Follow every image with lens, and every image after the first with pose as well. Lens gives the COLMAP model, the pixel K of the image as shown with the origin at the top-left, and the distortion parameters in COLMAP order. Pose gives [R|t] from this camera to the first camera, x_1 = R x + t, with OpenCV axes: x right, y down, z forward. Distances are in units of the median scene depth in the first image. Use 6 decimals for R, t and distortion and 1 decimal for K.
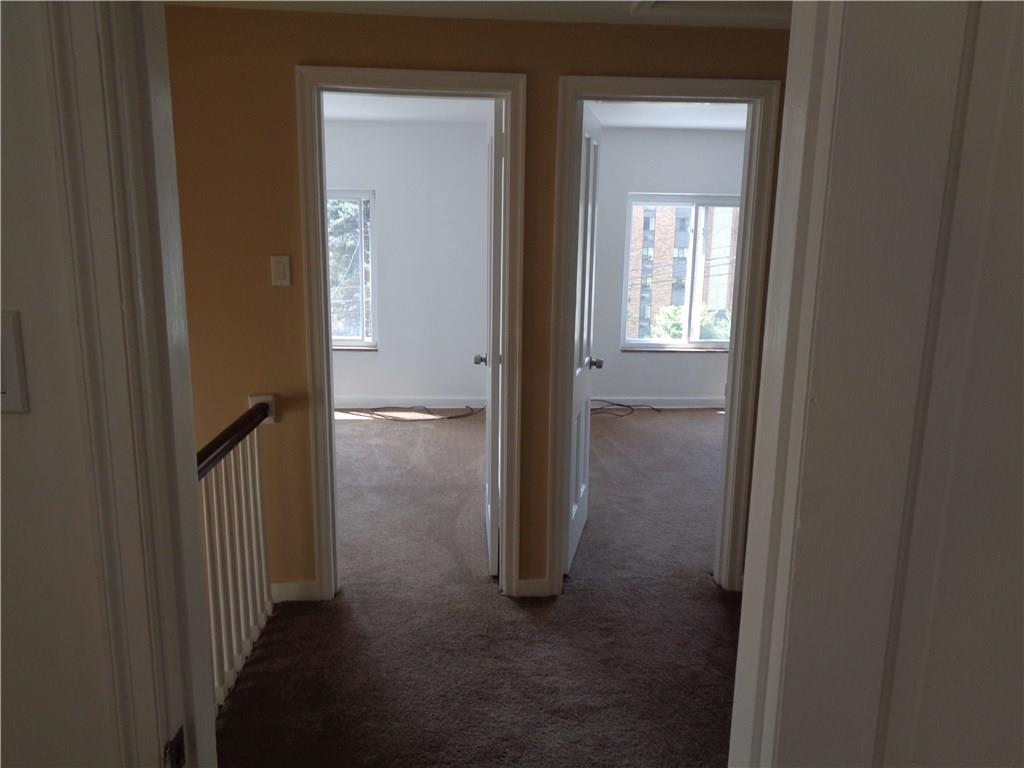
lens RADIAL K [[766.4, 0, 513.4], [0, 766.4, 384.3], [0, 0, 1]] dist [0.001862, 0.001481]
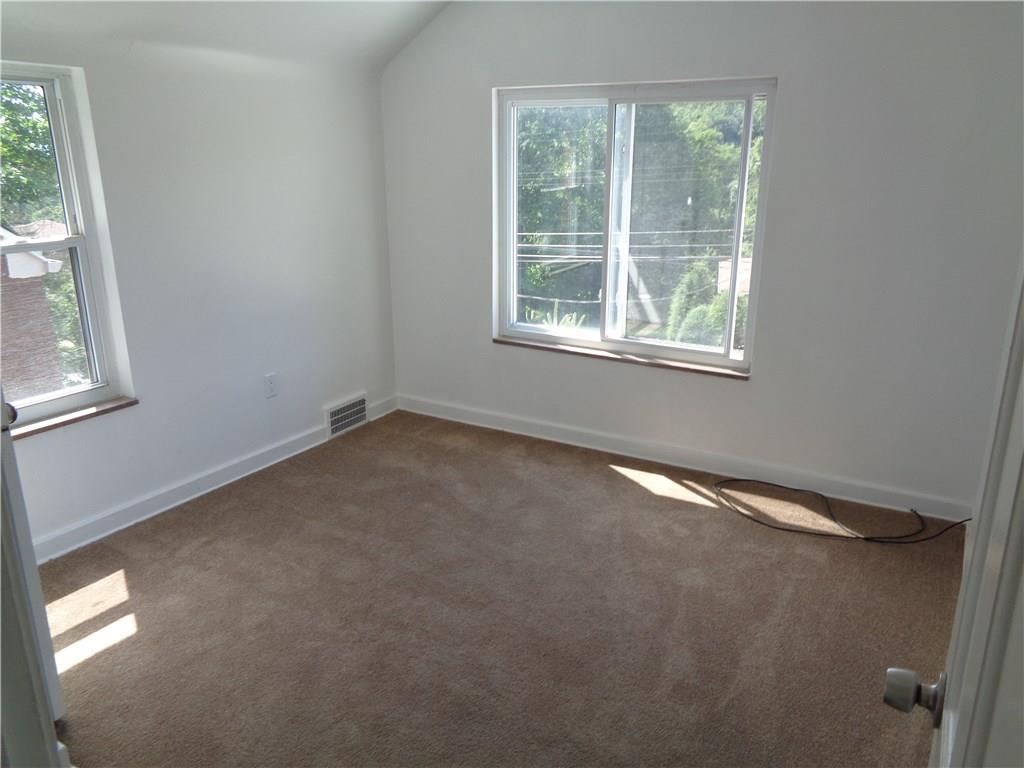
lens RADIAL K [[766.4, 0, 516.5], [0, 766.4, 382.6], [0, 0, 1]] dist [0.001862, 0.001481]
pose [[0.830871, 0.146315, -0.536885, -0.020768], [-0.097047, 0.988128, 0.119103, -0.099273], [0.547938, -0.046856, 0.835206, 0.488974]]
